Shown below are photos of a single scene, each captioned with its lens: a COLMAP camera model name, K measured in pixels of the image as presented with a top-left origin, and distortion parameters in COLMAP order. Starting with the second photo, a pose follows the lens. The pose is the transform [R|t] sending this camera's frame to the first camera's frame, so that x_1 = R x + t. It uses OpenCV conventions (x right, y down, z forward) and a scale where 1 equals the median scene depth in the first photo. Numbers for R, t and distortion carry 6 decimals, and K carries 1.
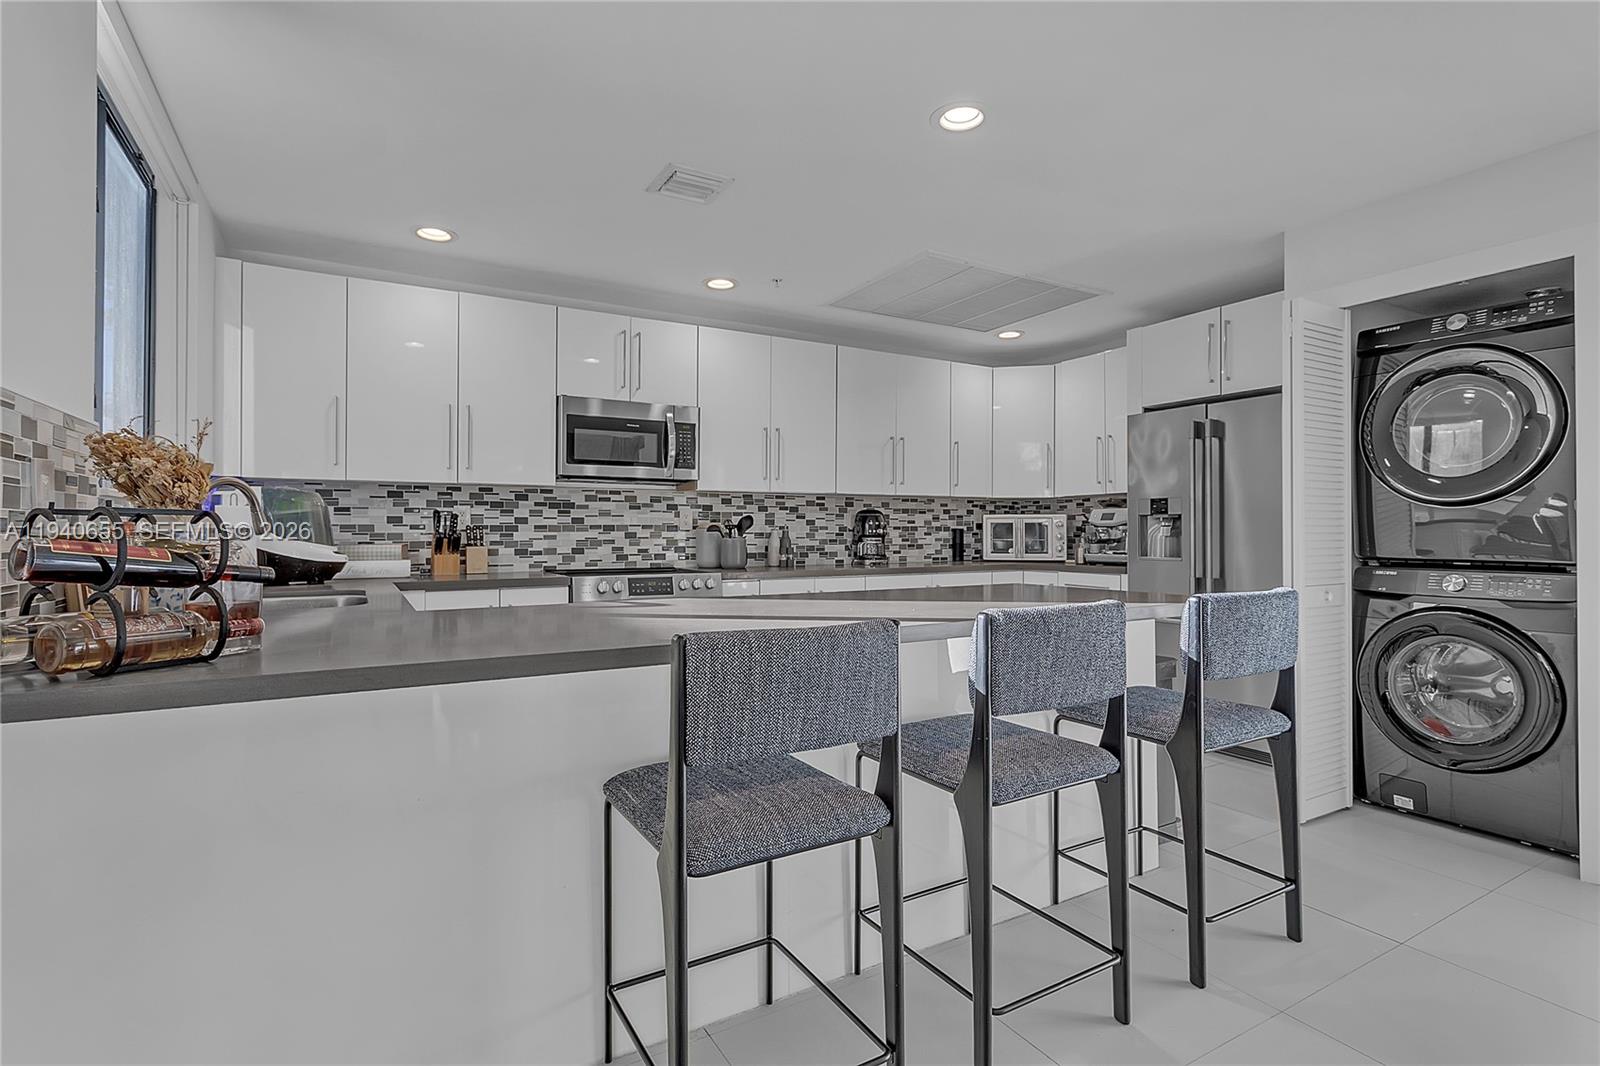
lens RADIAL K [[772.6, 0, 789.1], [0, 772.6, 529.8], [0, 0, 1]] dist [-0.001992, 0.000193]
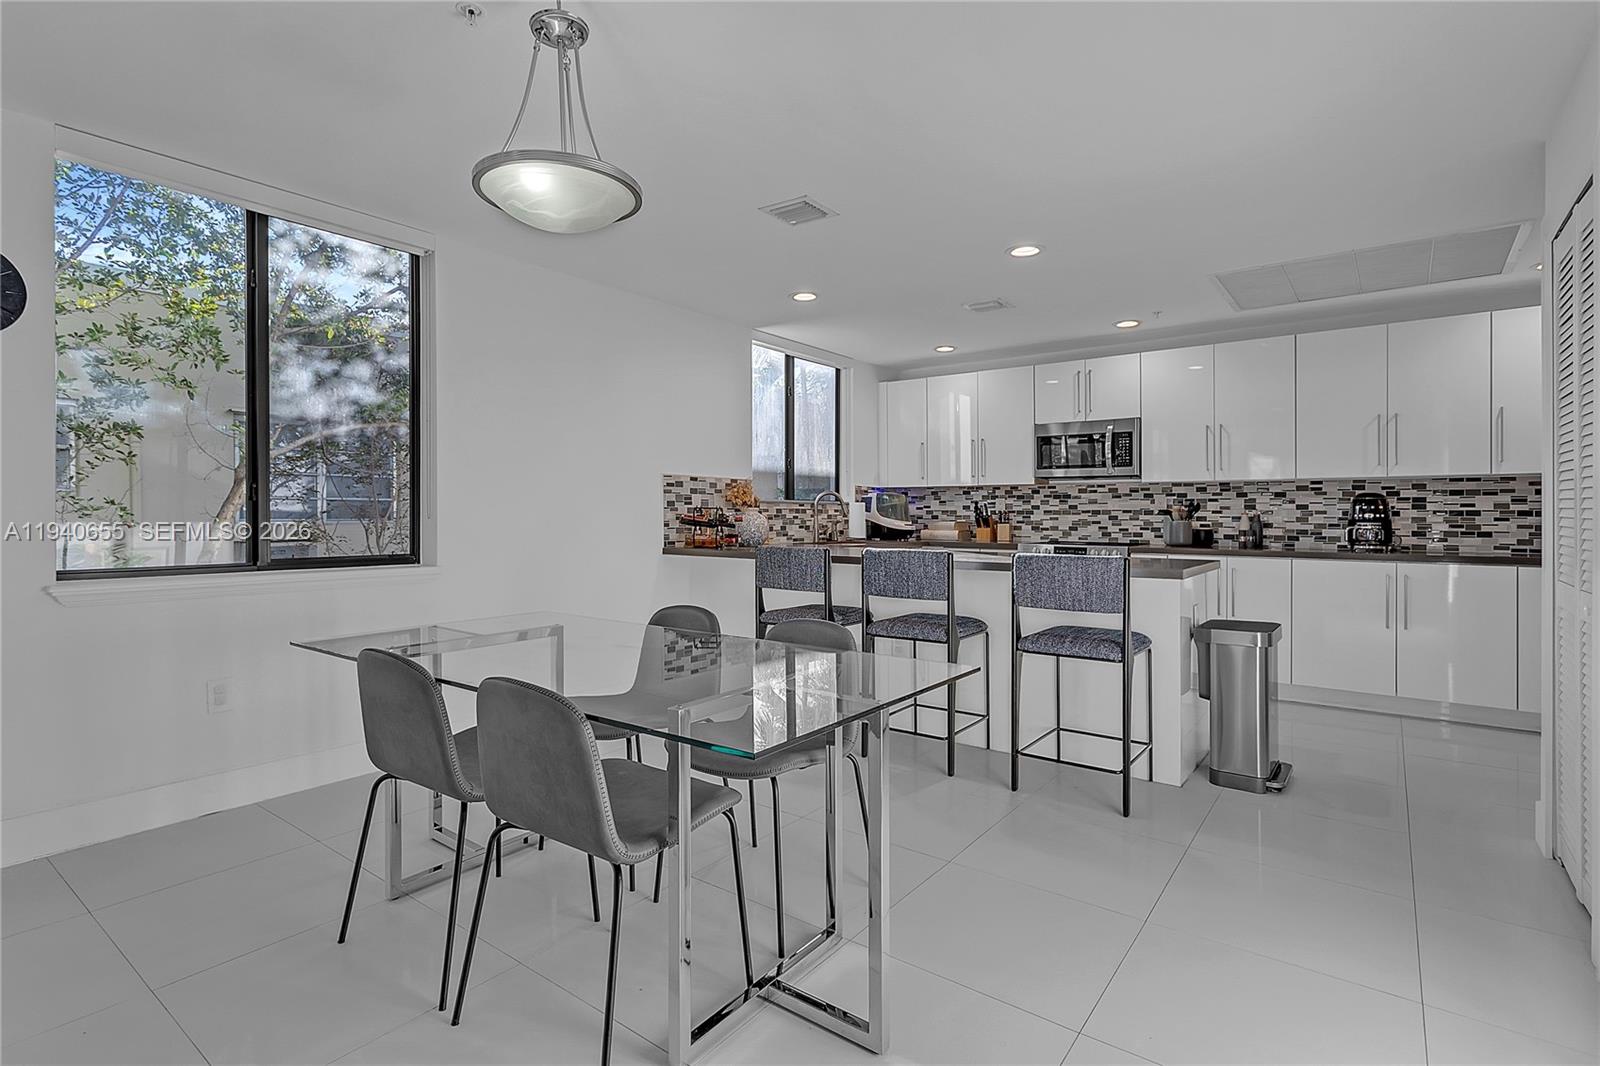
lens RADIAL K [[789.8, 0, 800.3], [0, 789.8, 508.4], [0, 0, 1]] dist [0.016518, 0.000114]
pose [[0.392247, -0.005340, -0.919845, 0.811031], [-0.002981, 0.999971, -0.007077, 0.002045], [0.919855, 0.005518, 0.392219, -0.025341]]
